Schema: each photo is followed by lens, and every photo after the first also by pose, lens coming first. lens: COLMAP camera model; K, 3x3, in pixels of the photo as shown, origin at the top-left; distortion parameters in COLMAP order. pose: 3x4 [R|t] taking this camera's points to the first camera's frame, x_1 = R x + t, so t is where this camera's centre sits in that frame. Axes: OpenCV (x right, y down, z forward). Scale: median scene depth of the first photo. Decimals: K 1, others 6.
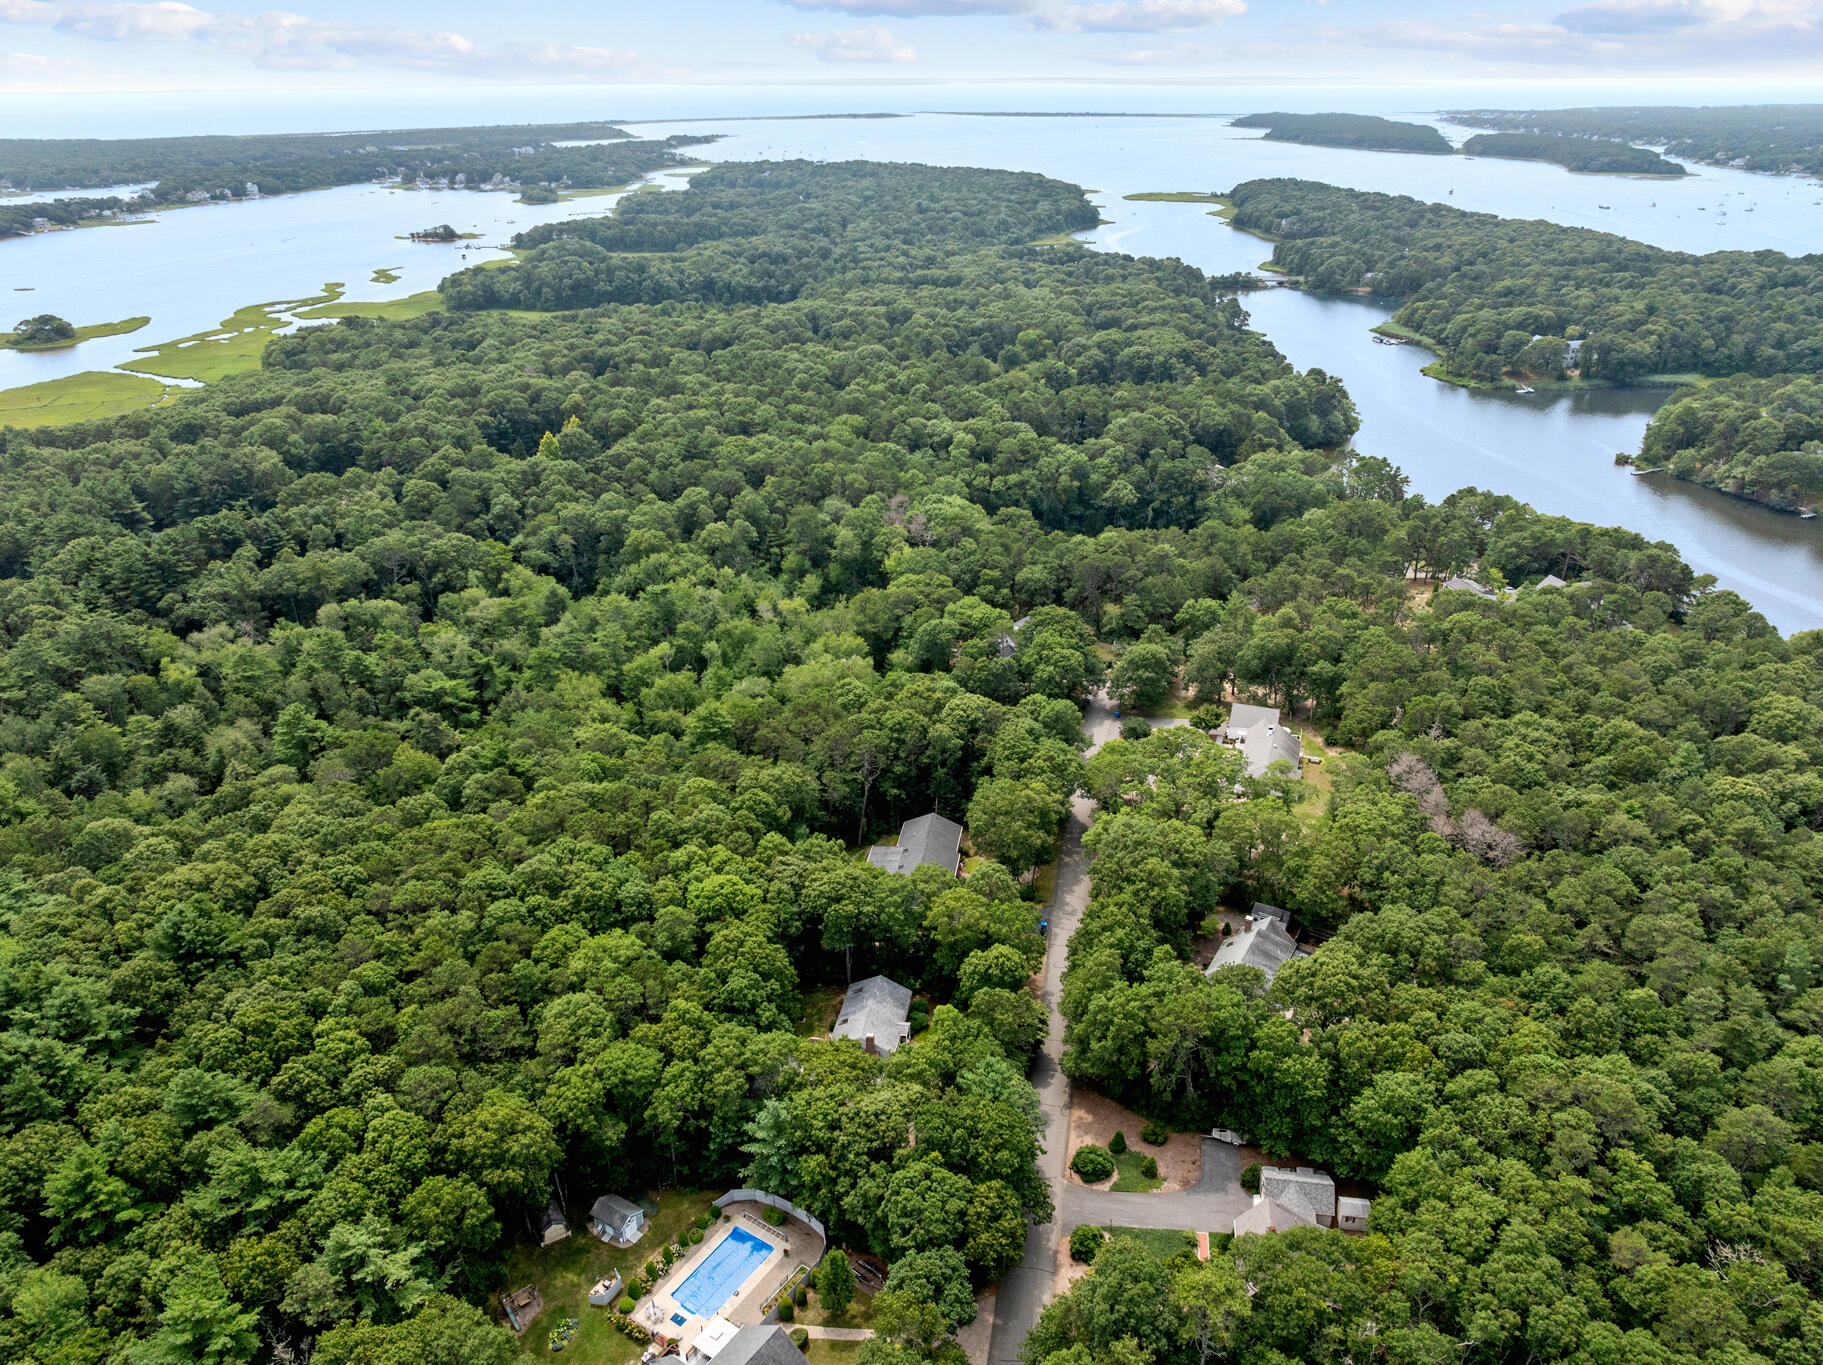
lens RADIAL K [[1315.2, 0, 911.5], [0, 1315.2, 682.5], [0, 0, 1]] dist [-0.066071, 0.045876]
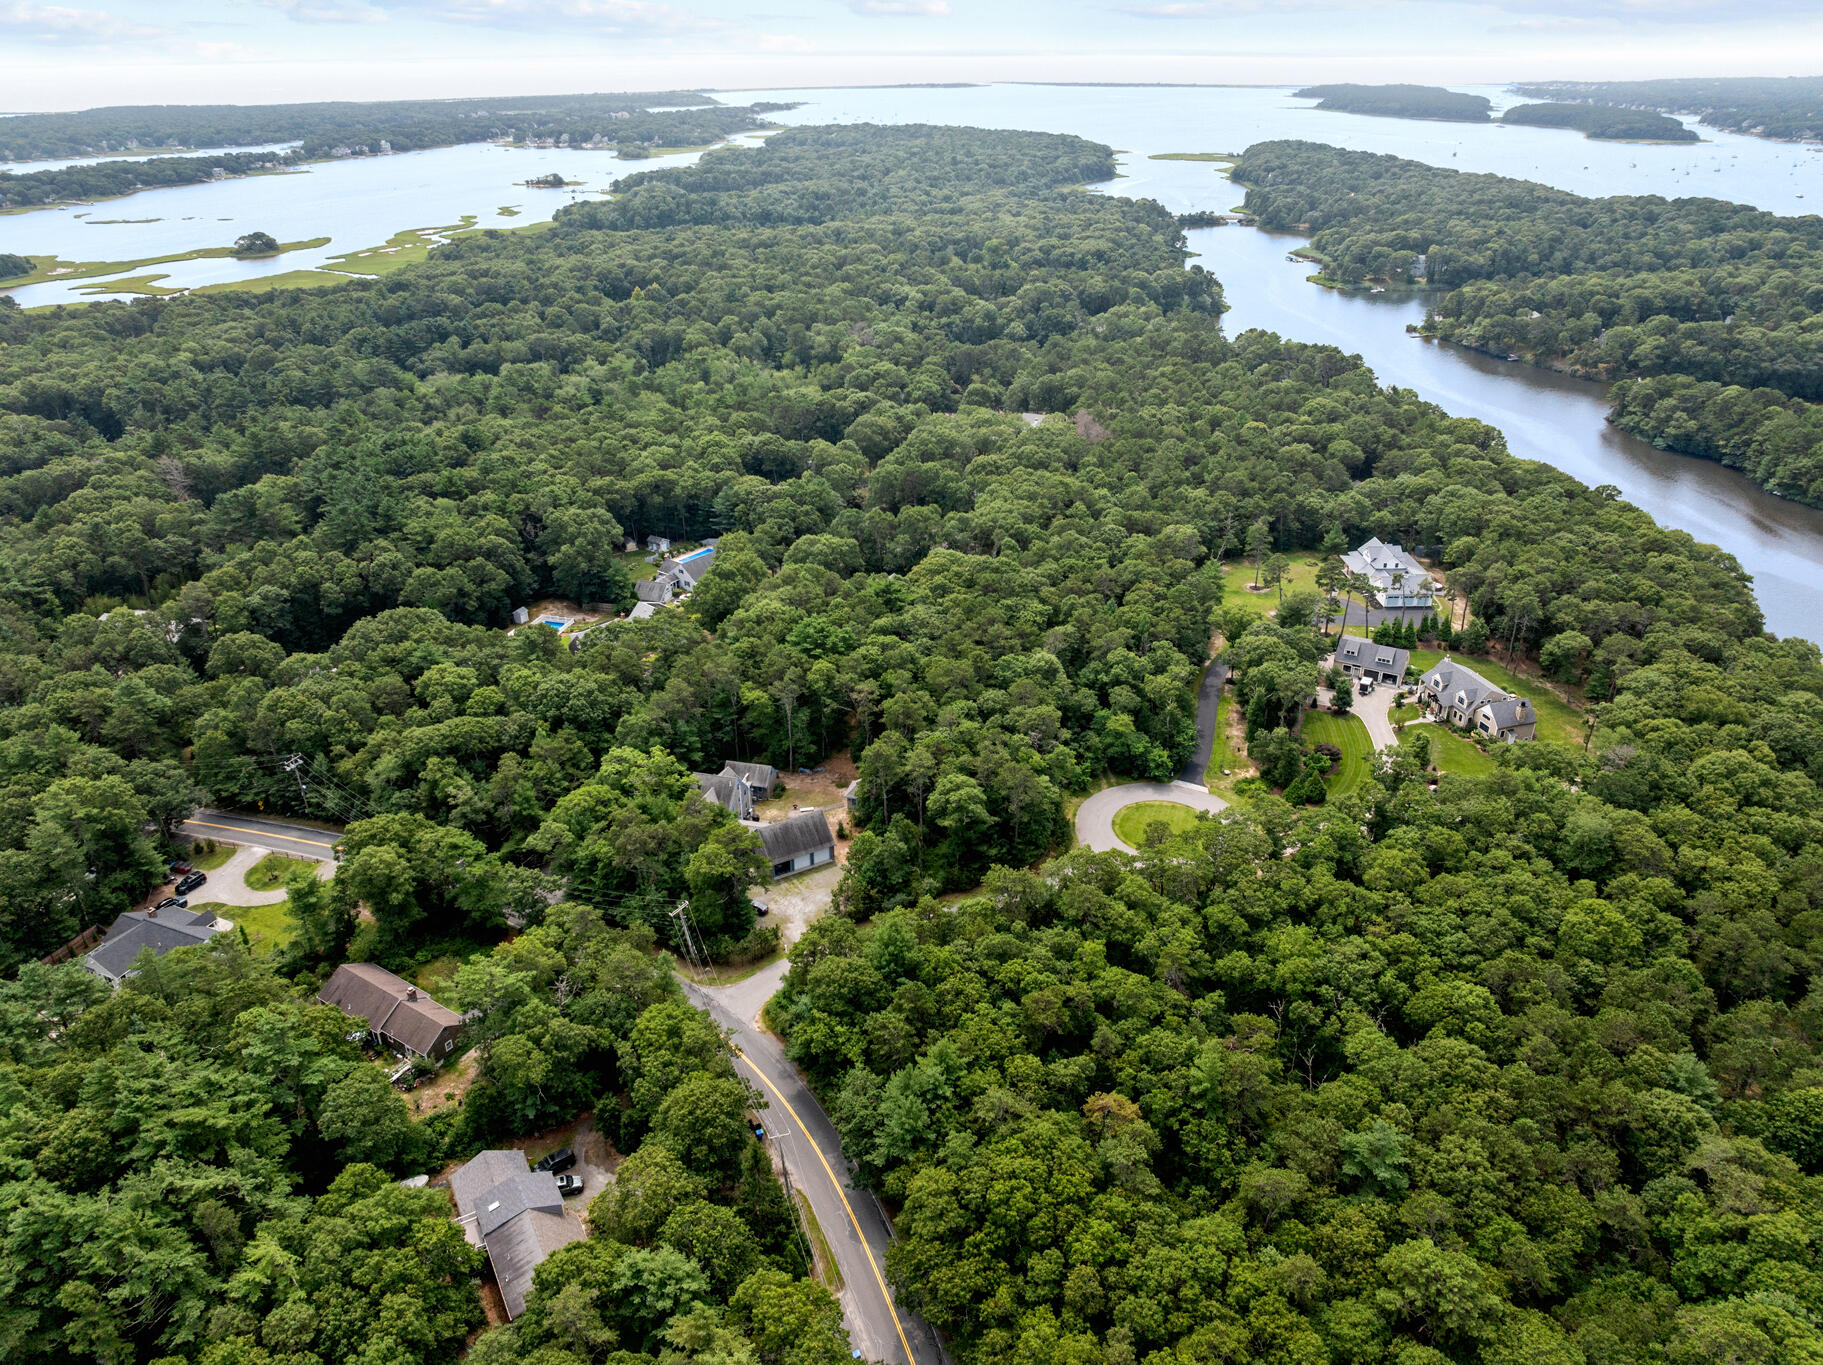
lens RADIAL K [[1315.2, 0, 911.5], [0, 1315.2, 682.5], [0, 0, 1]] dist [-0.066071, 0.045876]
pose [[0.997863, 0.028161, -0.058961, 0.049450], [-0.027056, 0.999445, 0.019452, 0.080965], [0.059476, -0.017815, 0.998071, -0.175100]]
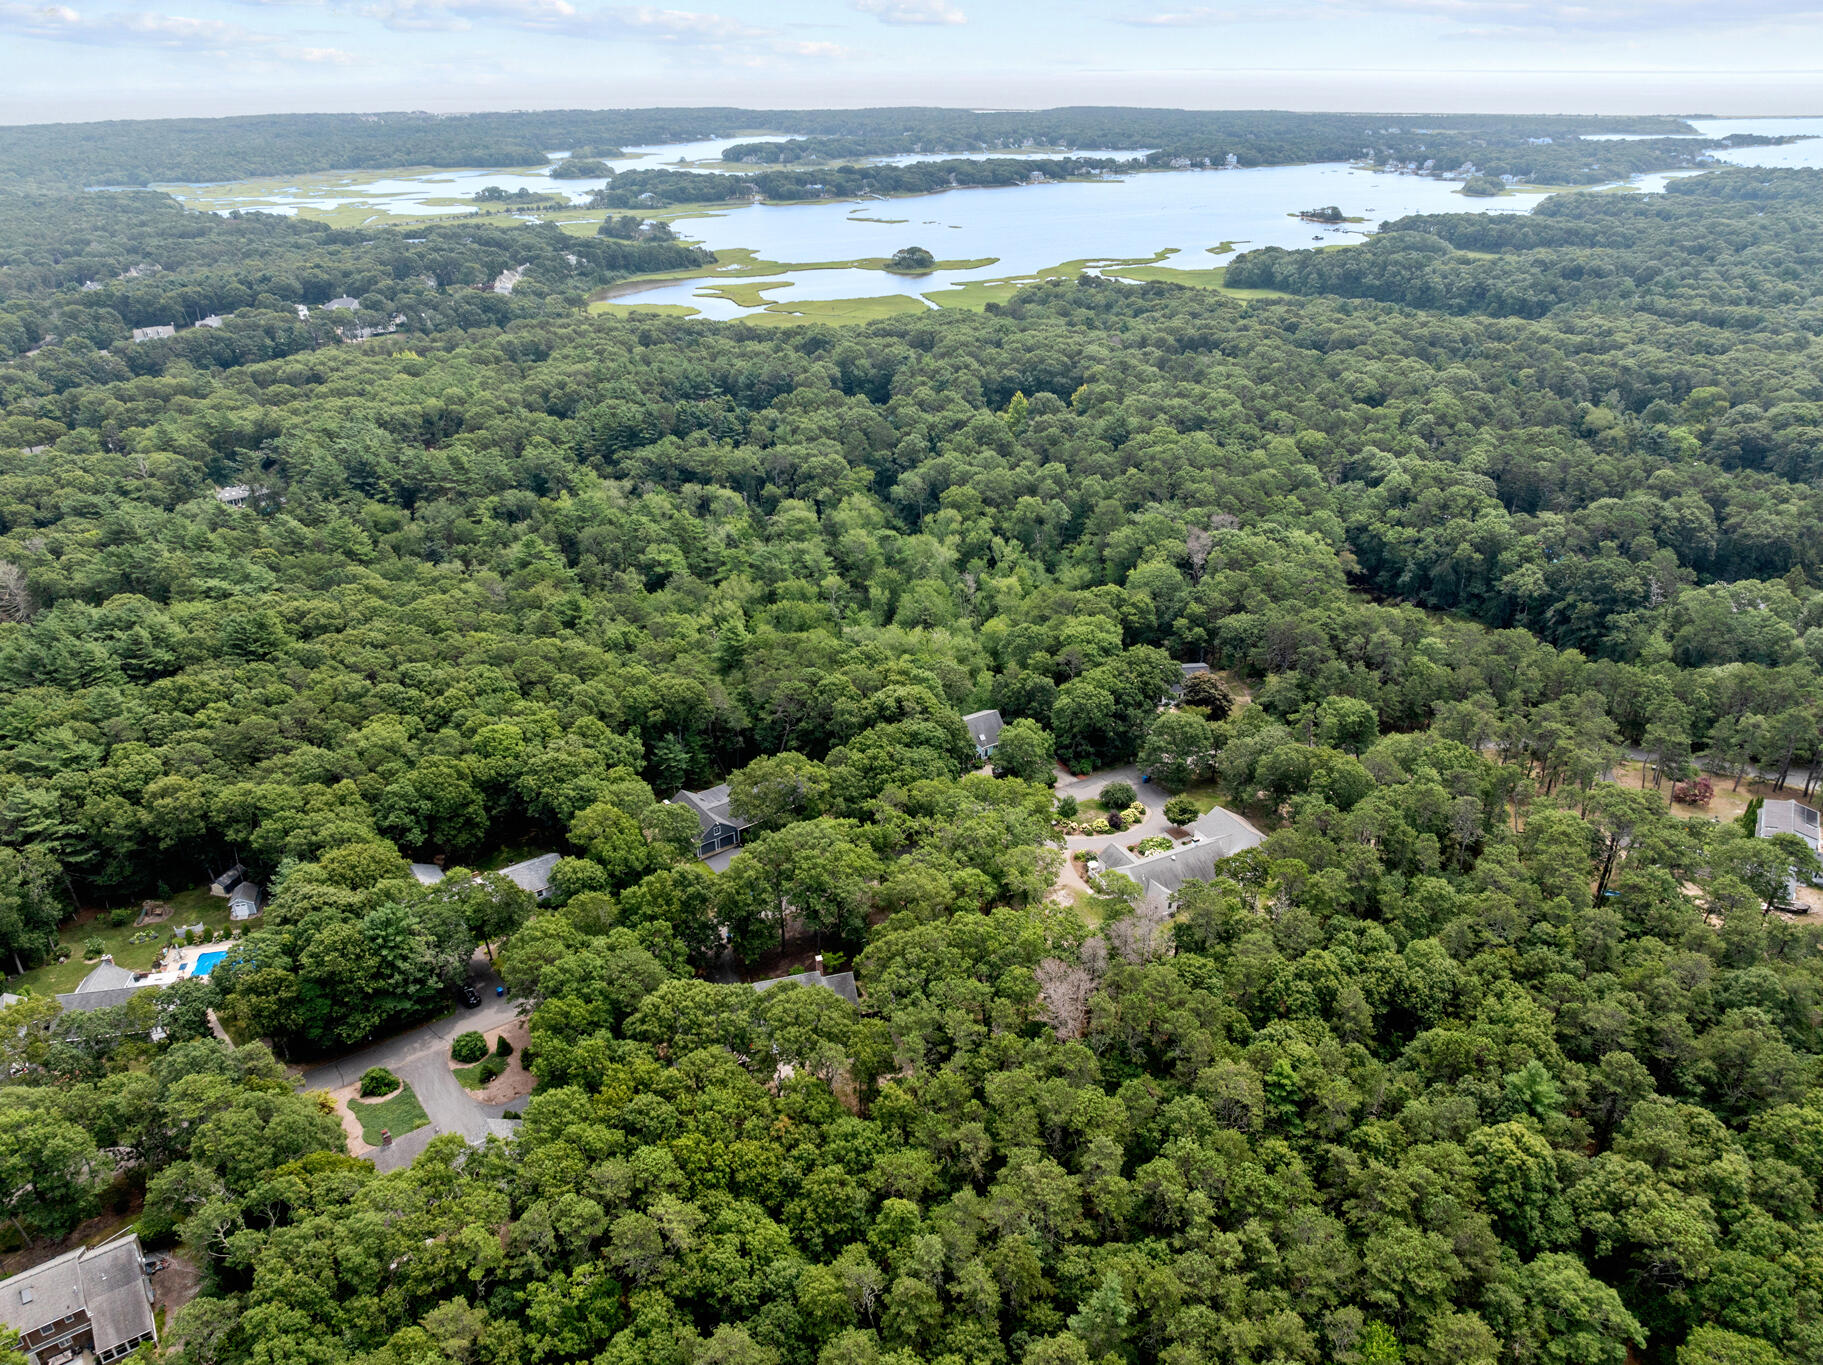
lens RADIAL K [[1315.2, 0, 911.5], [0, 1315.2, 682.5], [0, 0, 1]] dist [-0.066071, 0.045876]
pose [[0.723323, 0.298936, -0.622447, 0.141775], [-0.291969, 0.949291, 0.116619, -0.023098], [0.625745, 0.097382, 0.773925, 0.049000]]
